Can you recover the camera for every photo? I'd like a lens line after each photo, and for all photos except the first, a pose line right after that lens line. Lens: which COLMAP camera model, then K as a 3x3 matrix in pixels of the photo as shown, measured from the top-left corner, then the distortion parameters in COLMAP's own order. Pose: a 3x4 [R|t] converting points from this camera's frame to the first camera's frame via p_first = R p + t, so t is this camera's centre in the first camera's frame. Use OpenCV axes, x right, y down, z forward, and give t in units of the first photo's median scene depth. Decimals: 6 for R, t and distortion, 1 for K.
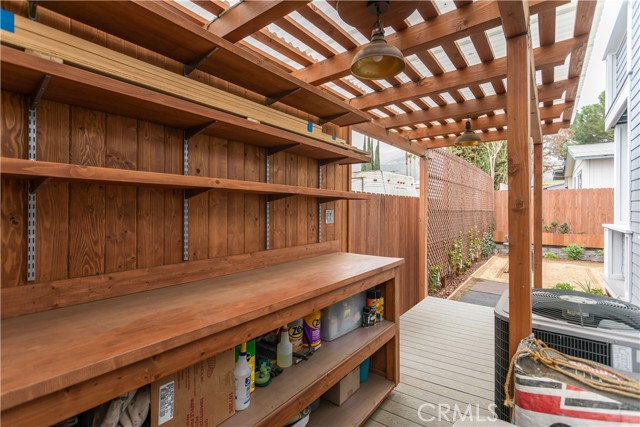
lens RADIAL K [[309.9, 0, 319.1], [0, 309.9, 207.9], [0, 0, 1]] dist [0.001837, -0.000031]
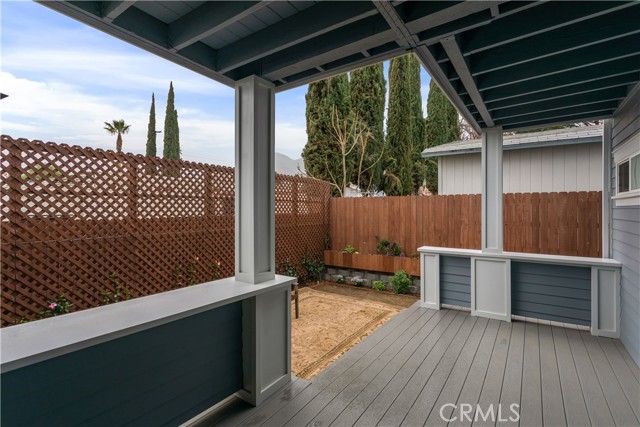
lens RADIAL K [[309.9, 0, 318.9], [0, 309.9, 209.6], [0, 0, 1]] dist [0.001837, -0.000031]
pose [[0.999393, -0.003056, 0.034709, 0.582499], [0.003021, 0.999995, 0.001039, -0.029348], [-0.034712, -0.000933, 0.999397, 0.271575]]
